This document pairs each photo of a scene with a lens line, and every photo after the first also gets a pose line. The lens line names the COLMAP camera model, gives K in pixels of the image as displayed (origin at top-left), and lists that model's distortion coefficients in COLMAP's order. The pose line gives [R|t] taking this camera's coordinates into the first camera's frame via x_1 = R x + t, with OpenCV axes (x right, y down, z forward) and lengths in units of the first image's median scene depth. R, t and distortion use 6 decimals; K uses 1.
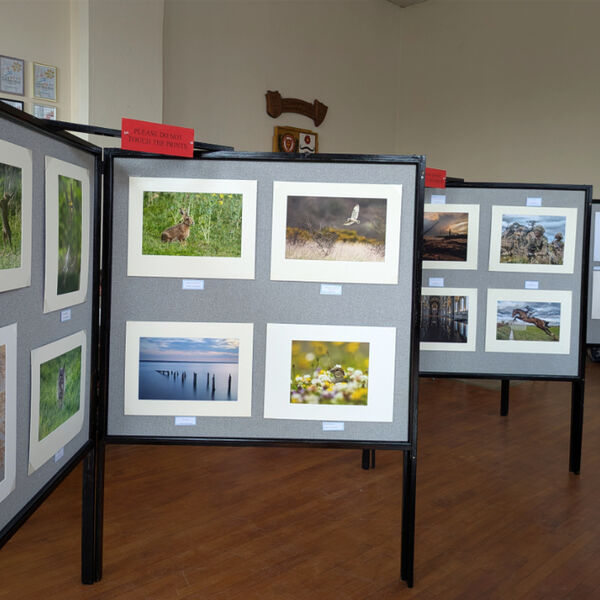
lens RADIAL K [[592.4, 0, 299.3], [0, 592.4, 300.5], [0, 0, 1]] dist [0.011828, 0.000000]
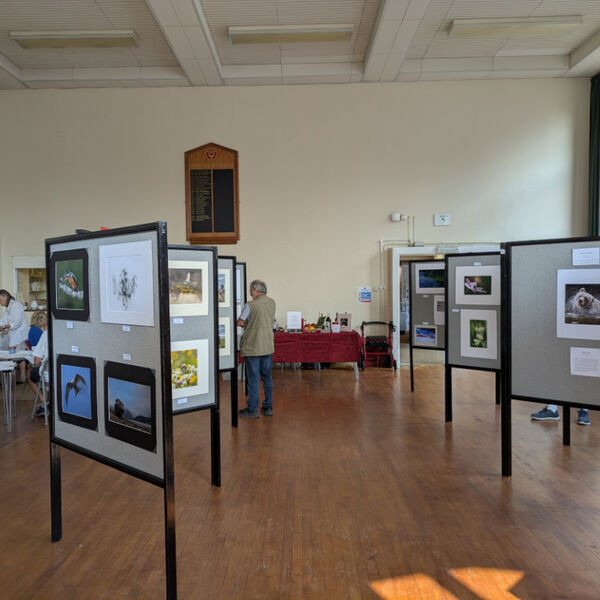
lens RADIAL K [[592.4, 0, 300.3], [0, 592.4, 299.9], [0, 0, 1]] dist [0.011828, 0.000000]
pose [[0.671171, -0.051178, 0.739534, -0.976314], [0.109797, 0.993474, -0.030896, 0.013249], [-0.733126, 0.101935, 0.672410, -0.433765]]
